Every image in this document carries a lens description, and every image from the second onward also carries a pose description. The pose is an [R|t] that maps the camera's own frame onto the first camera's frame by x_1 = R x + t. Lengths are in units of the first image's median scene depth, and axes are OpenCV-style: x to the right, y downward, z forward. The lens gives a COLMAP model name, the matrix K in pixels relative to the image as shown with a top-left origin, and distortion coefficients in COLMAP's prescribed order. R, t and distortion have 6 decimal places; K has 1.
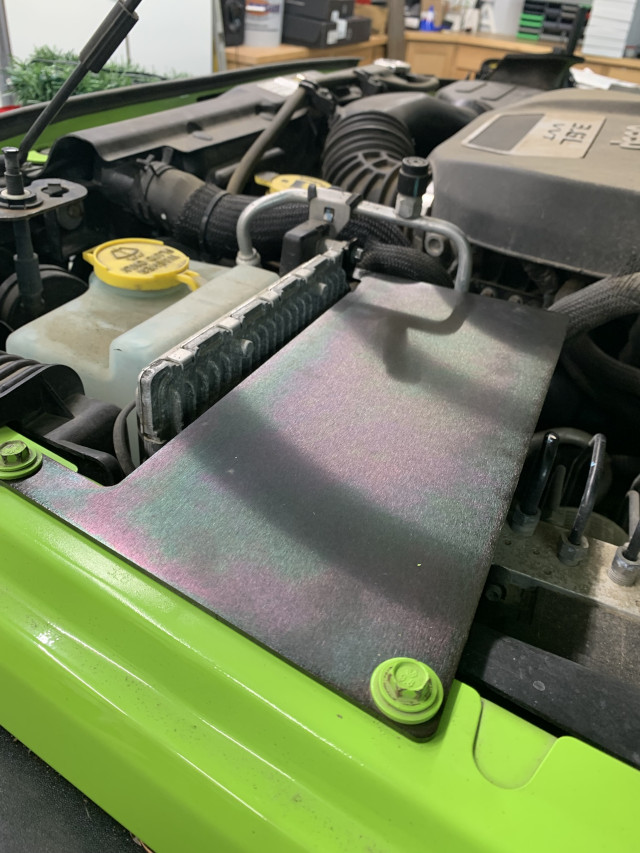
lens RADIAL K [[656.6, 0, 323.1], [0, 656.6, 423.1], [0, 0, 1]] dist [-0.014313, 0.015717]
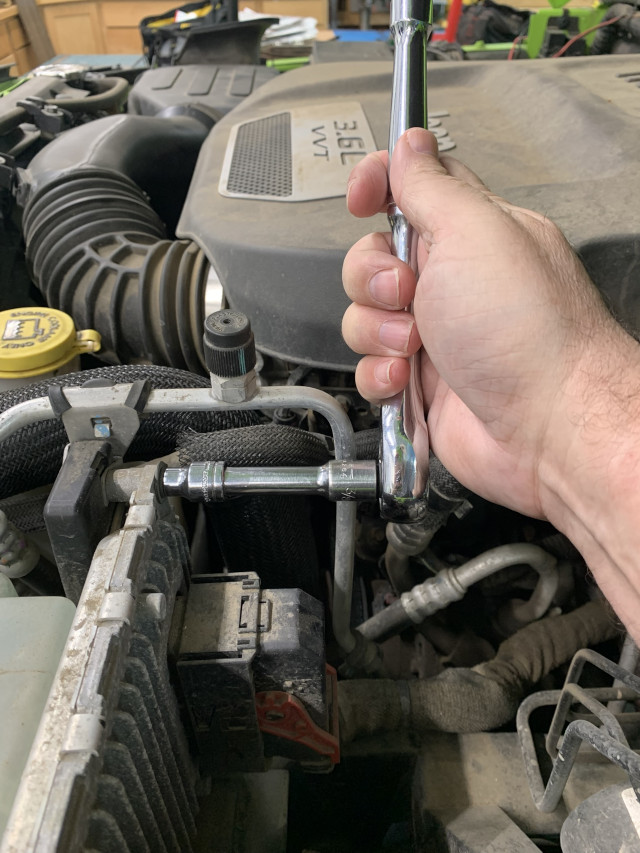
lens RADIAL K [[659.9, 0, 327.4], [0, 659.9, 428.8], [0, 0, 1]] dist [-0.006127, 0.006671]
pose [[0.886570, -0.354223, 0.297523, 0.011050], [0.335290, 0.935160, 0.114265, -0.316533], [-0.318707, -0.001547, 0.947852, 0.378634]]
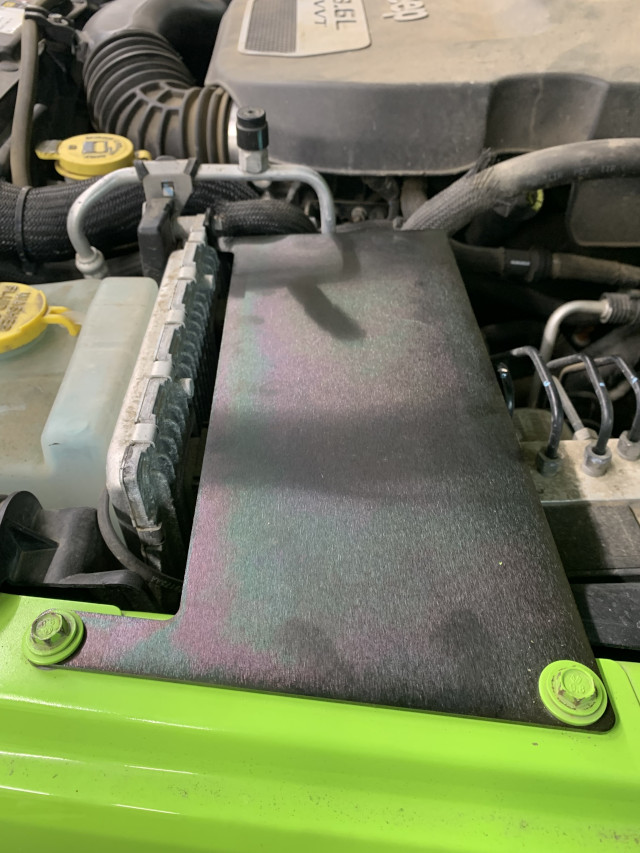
lens RADIAL K [[656.6, 0, 323.1], [0, 656.6, 423.1], [0, 0, 1]] dist [-0.014313, 0.015717]
pose [[0.897846, -0.366356, 0.244245, -0.136856], [0.317625, 0.923062, 0.216957, -0.149844], [-0.304937, -0.117216, 0.945132, 0.050418]]
